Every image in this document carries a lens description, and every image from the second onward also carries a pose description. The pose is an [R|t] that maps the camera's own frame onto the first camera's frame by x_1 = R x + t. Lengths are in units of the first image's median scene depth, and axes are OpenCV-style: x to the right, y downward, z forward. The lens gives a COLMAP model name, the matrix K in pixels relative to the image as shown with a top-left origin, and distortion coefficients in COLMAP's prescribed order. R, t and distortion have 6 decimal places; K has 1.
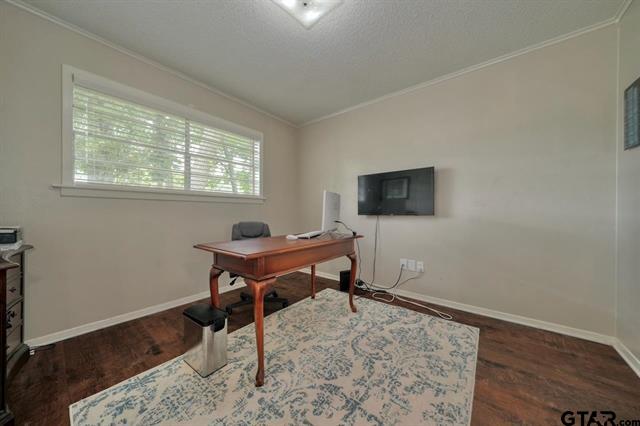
lens RADIAL K [[216.0, 0, 321.0], [0, 216.0, 211.9], [0, 0, 1]] dist [-0.003673, 0.000018]
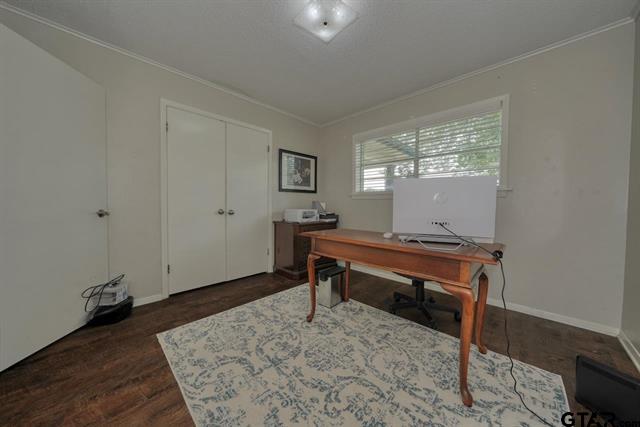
lens RADIAL K [[216.0, 0, 321.0], [0, 216.0, 212.4], [0, 0, 1]] dist [-0.003673, 0.000018]
pose [[-0.101101, 0.017914, -0.994715, 0.961810], [-0.008350, 0.999787, 0.018854, 0.008471], [0.994841, 0.010213, -0.100930, 0.989000]]
